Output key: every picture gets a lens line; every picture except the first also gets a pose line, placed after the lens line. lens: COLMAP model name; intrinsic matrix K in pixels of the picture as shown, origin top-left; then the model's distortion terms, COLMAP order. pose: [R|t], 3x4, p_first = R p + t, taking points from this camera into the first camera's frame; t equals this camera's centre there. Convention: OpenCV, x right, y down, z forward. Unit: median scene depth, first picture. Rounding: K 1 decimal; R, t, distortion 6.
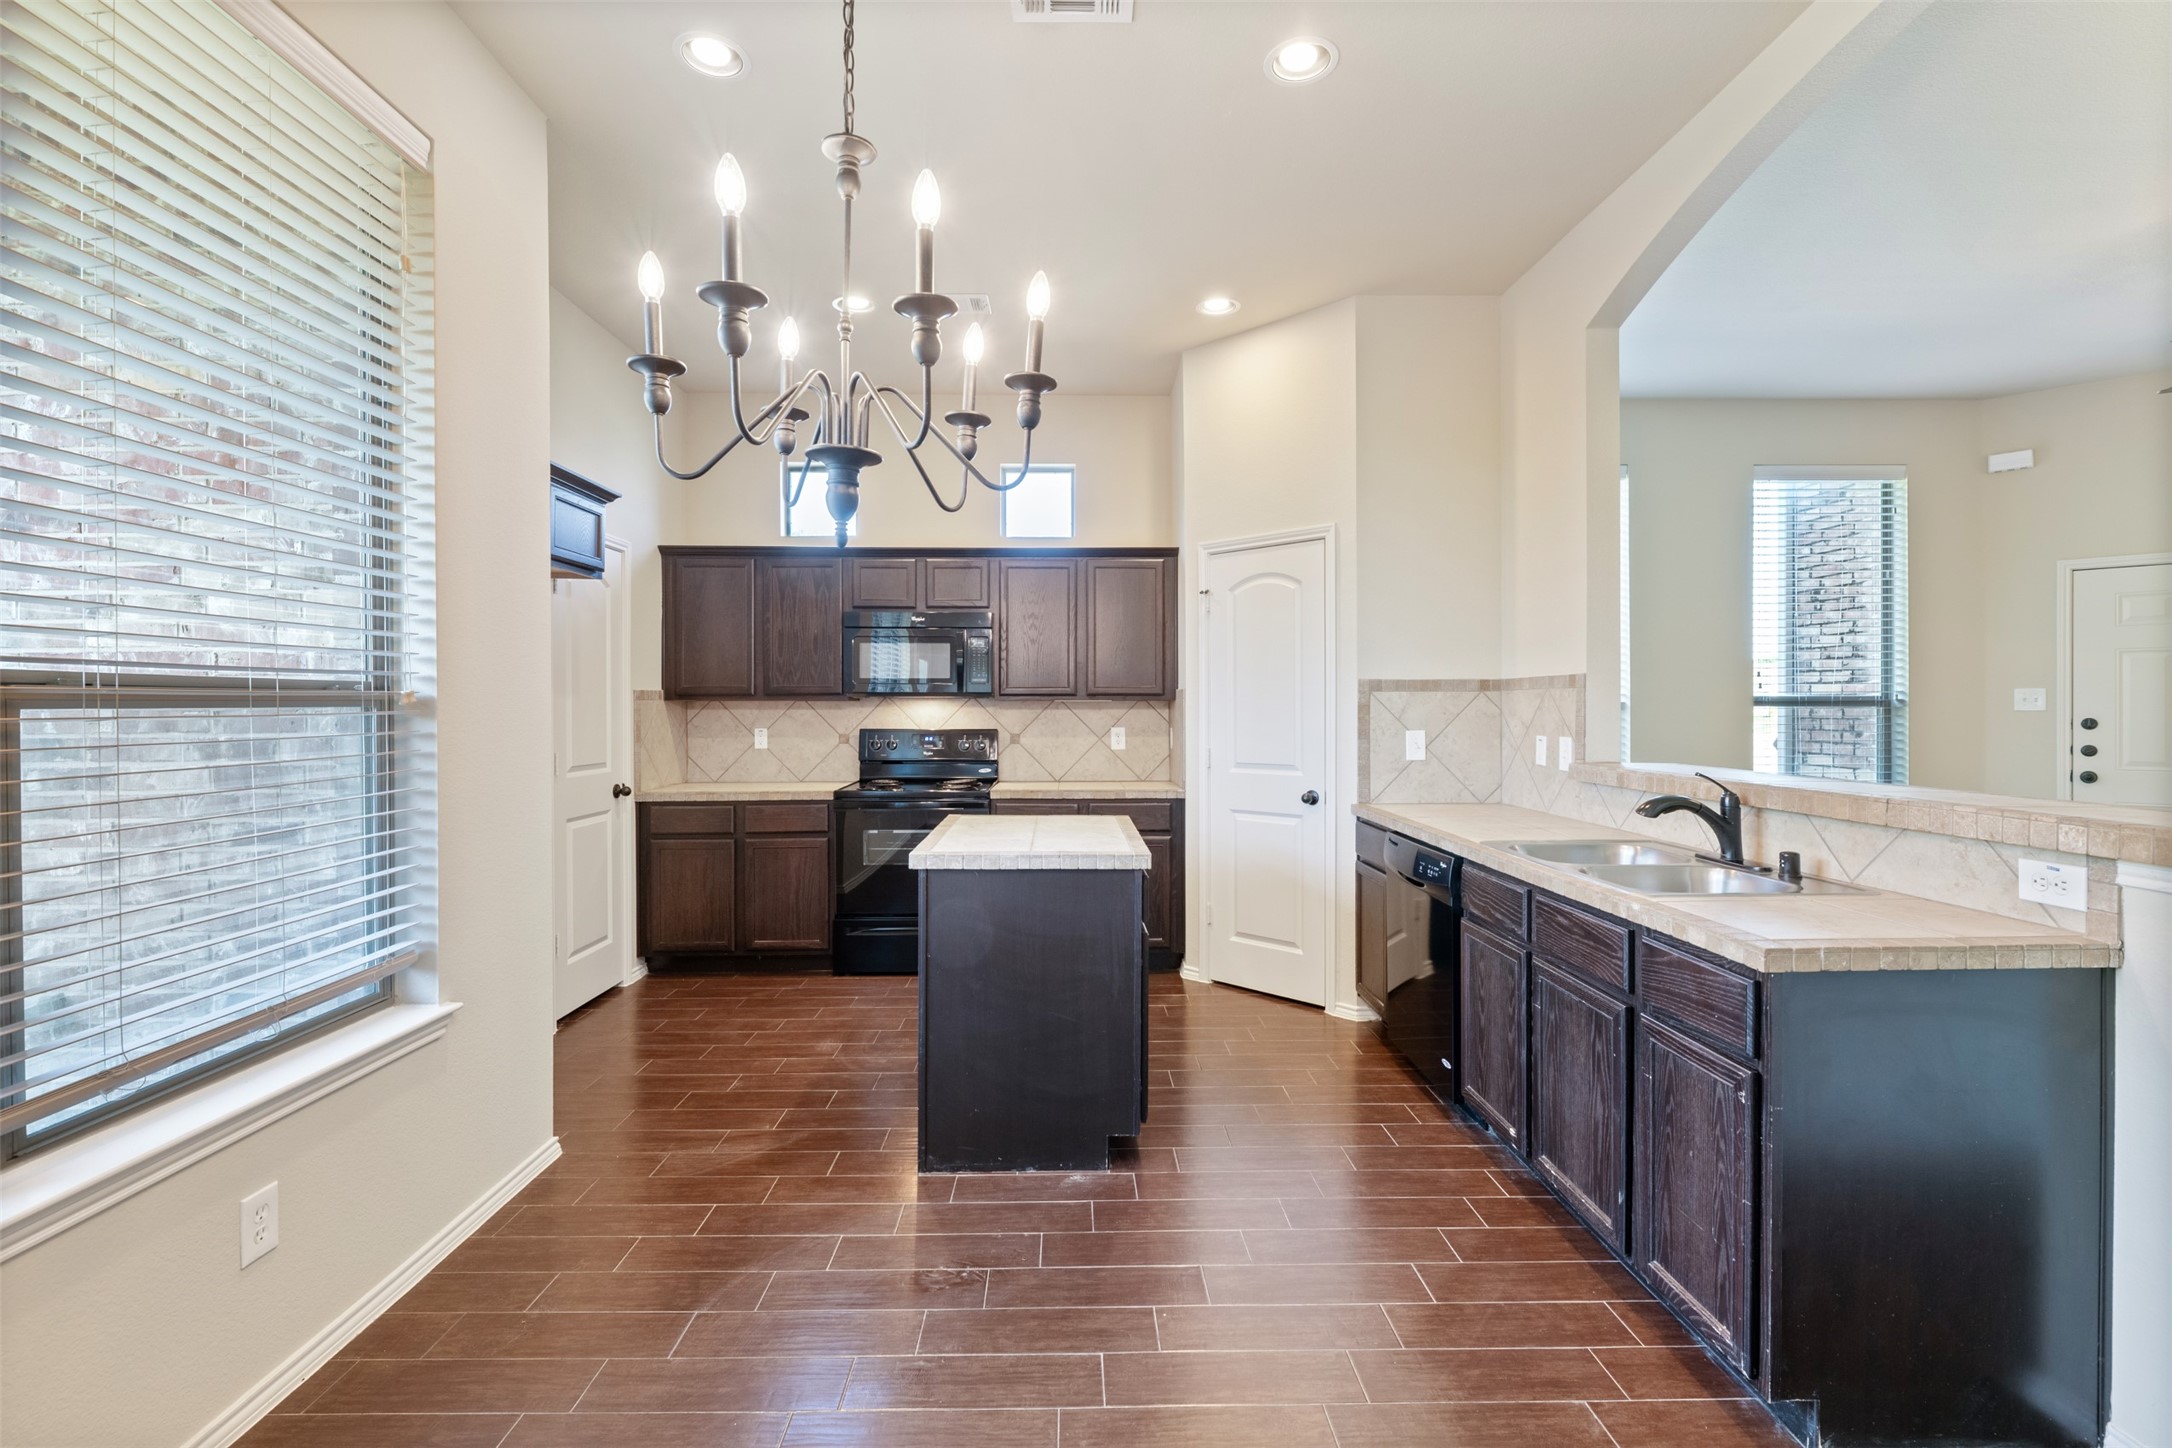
lens RADIAL K [[959.4, 0, 1077.4], [0, 959.4, 710.9], [0, 0, 1]] dist [-0.003291, -0.000557]
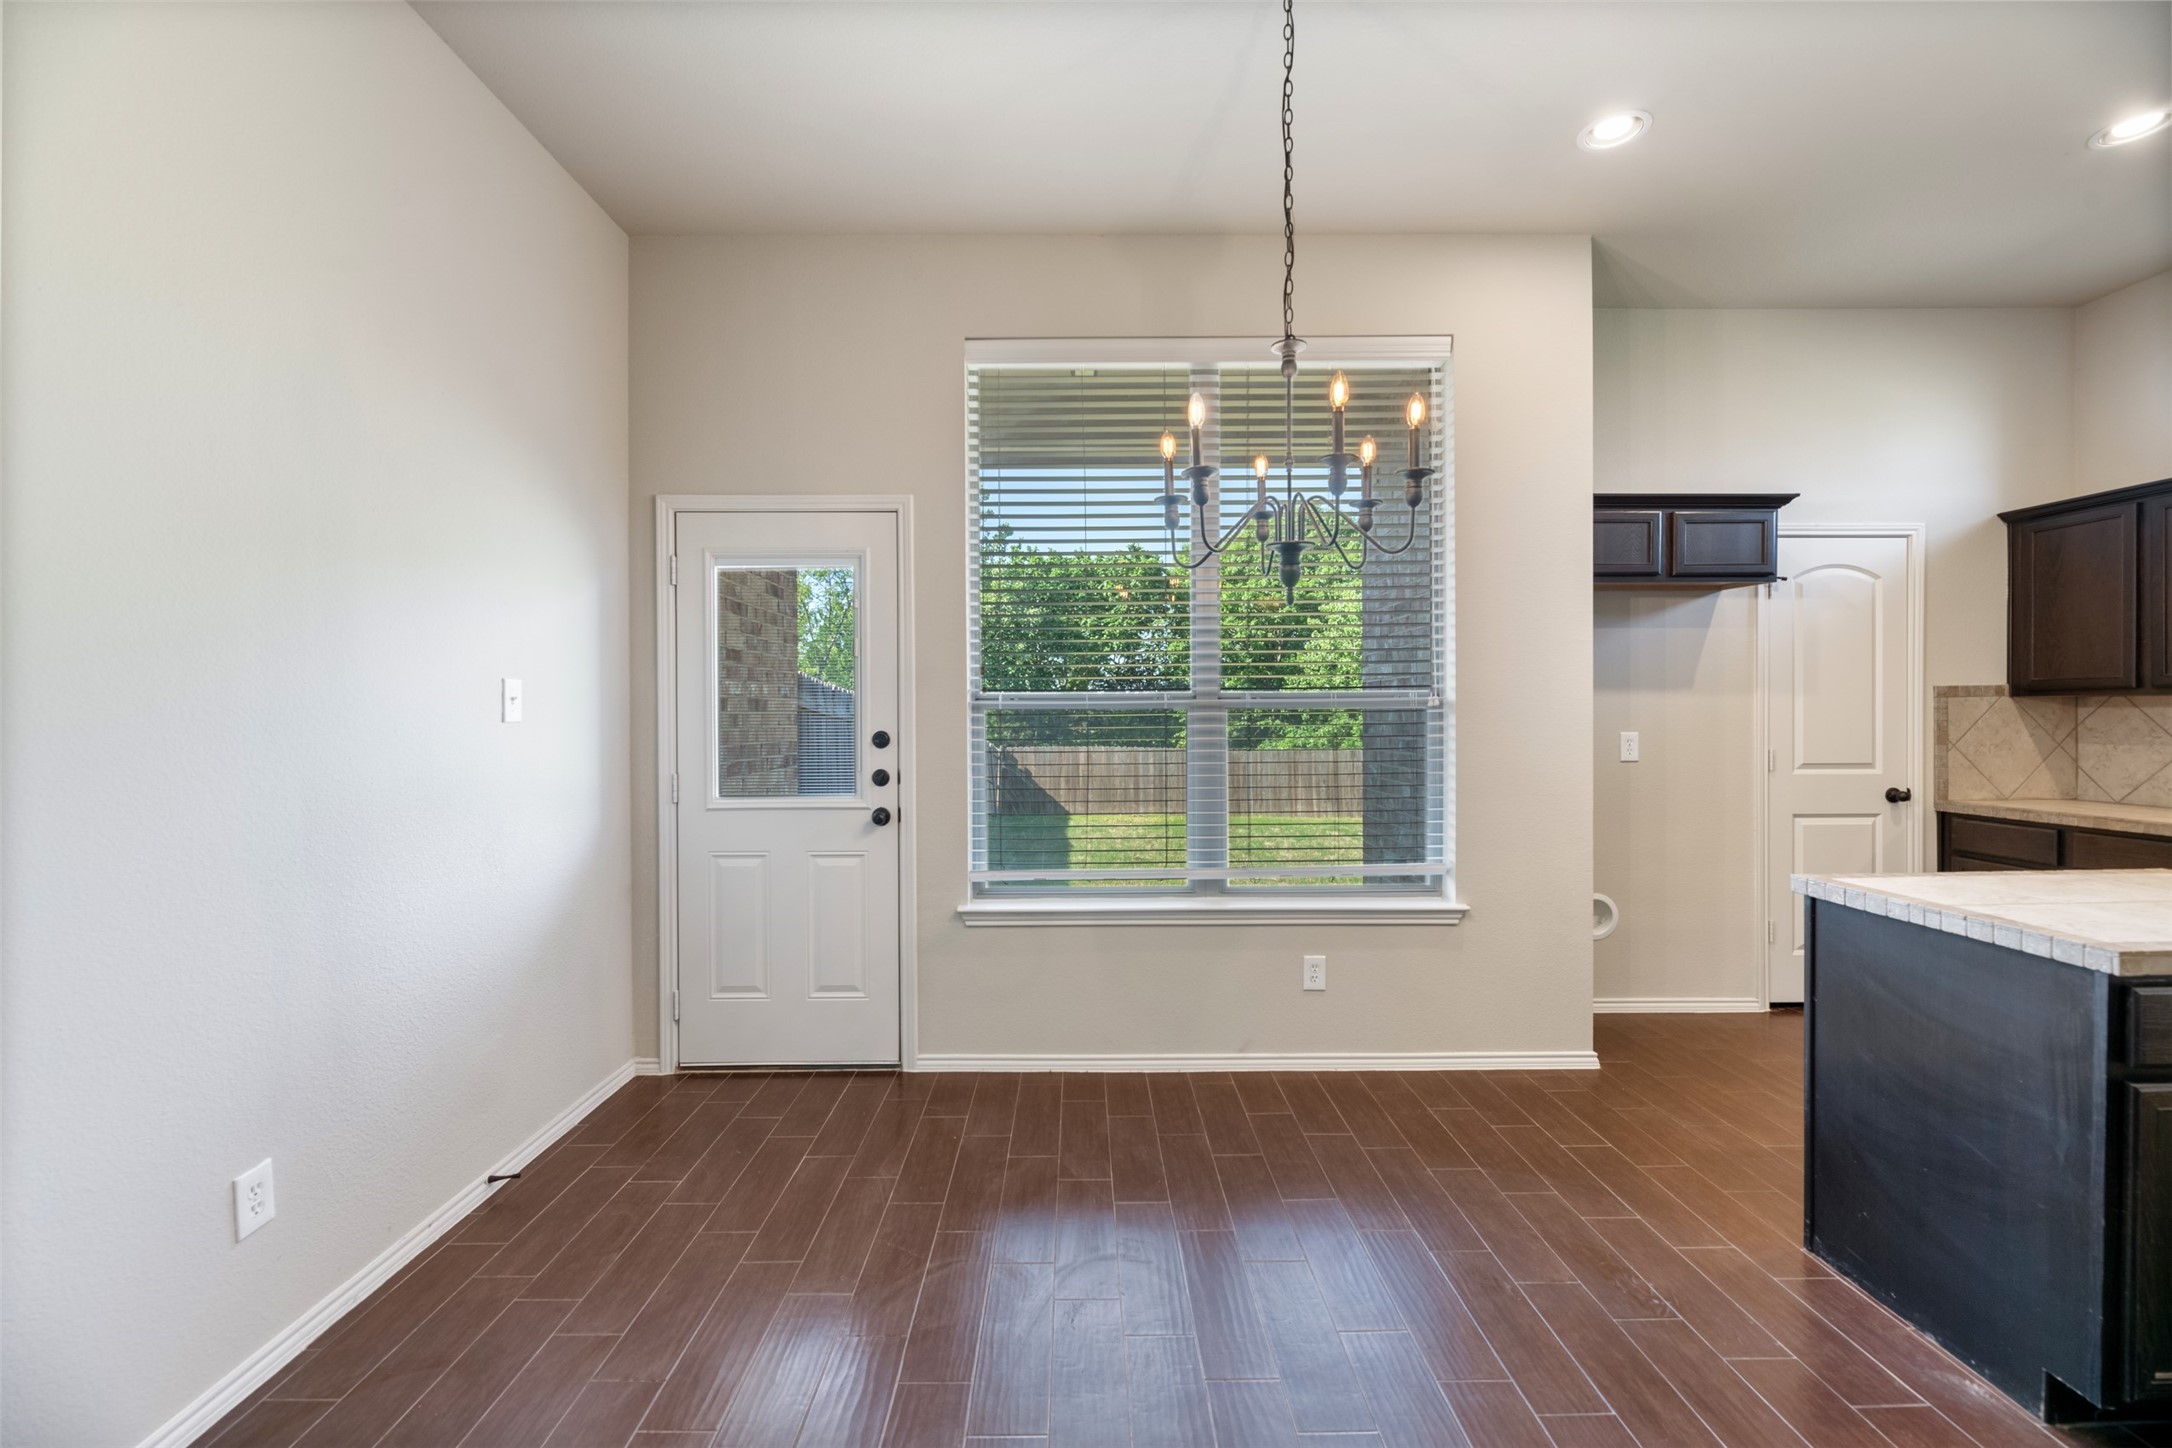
lens RADIAL K [[882.0, 0, 1083.2], [0, 882.0, 712.1], [0, 0, 1]] dist [-0.005719, -0.000369]
pose [[-0.011062, 0.003135, -0.999934, 0.323396], [0.000781, 0.999995, 0.003127, -0.000448], [0.999939, -0.000746, -0.011064, 0.187748]]
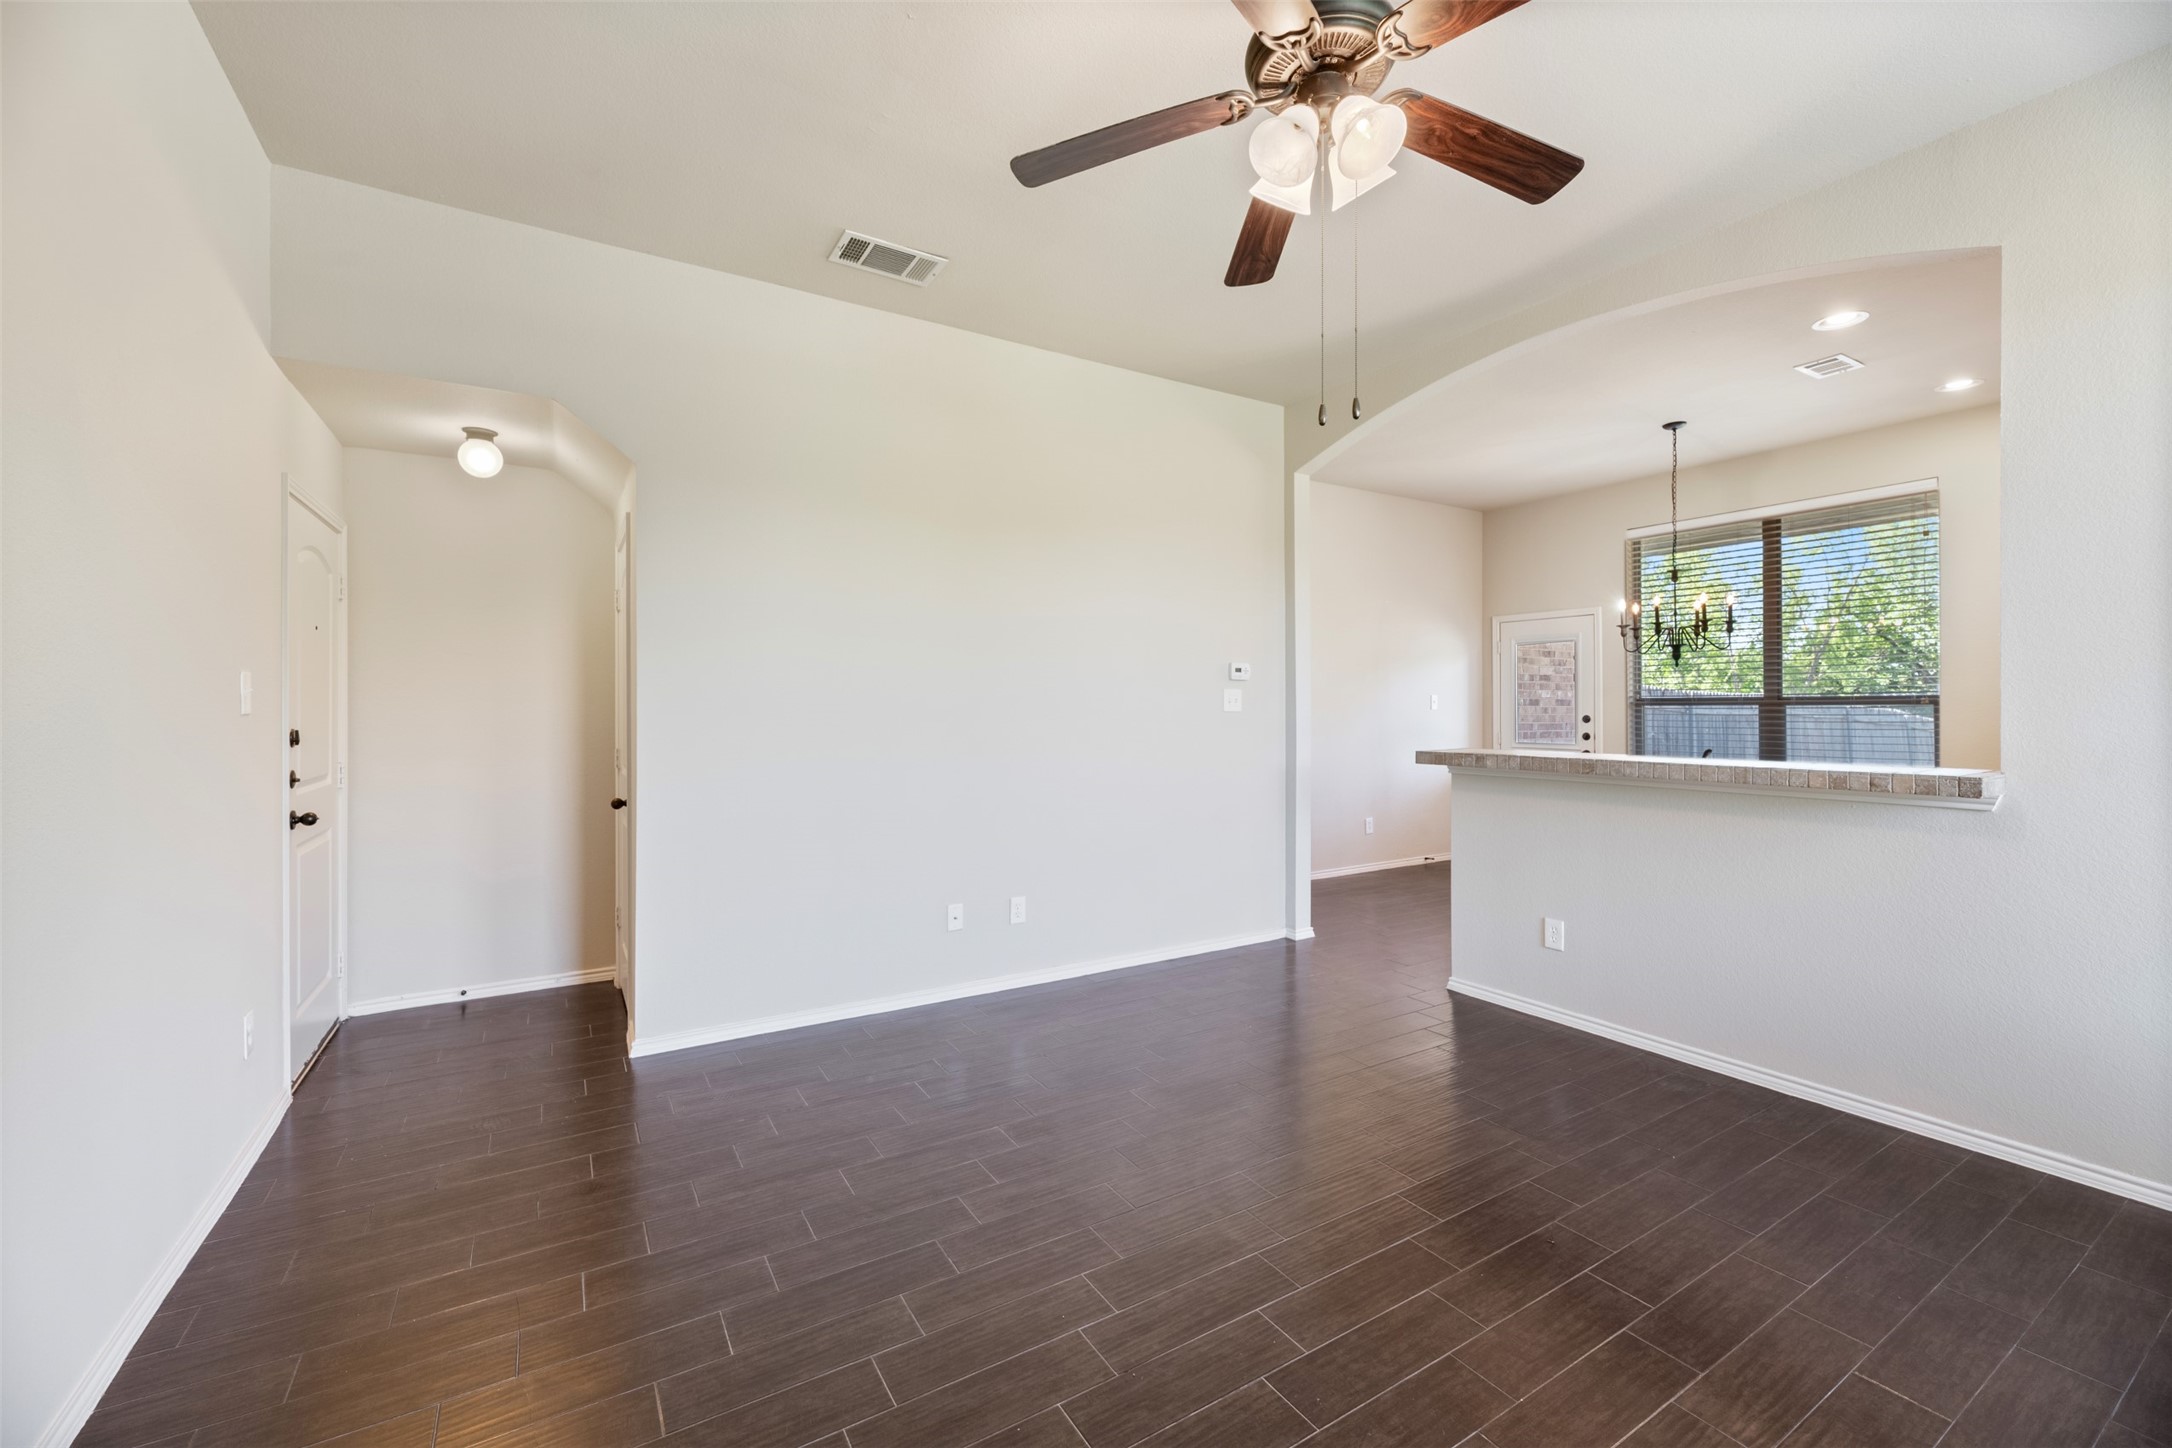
lens RADIAL K [[882.0, 0, 1083.2], [0, 882.0, 712.1], [0, 0, 1]] dist [-0.005719, -0.000369]
pose [[-0.860712, 0.005694, -0.509060, 1.047418], [0.000984, 0.999954, 0.009521, -0.003804], [0.509091, 0.007694, -0.860678, 0.798137]]
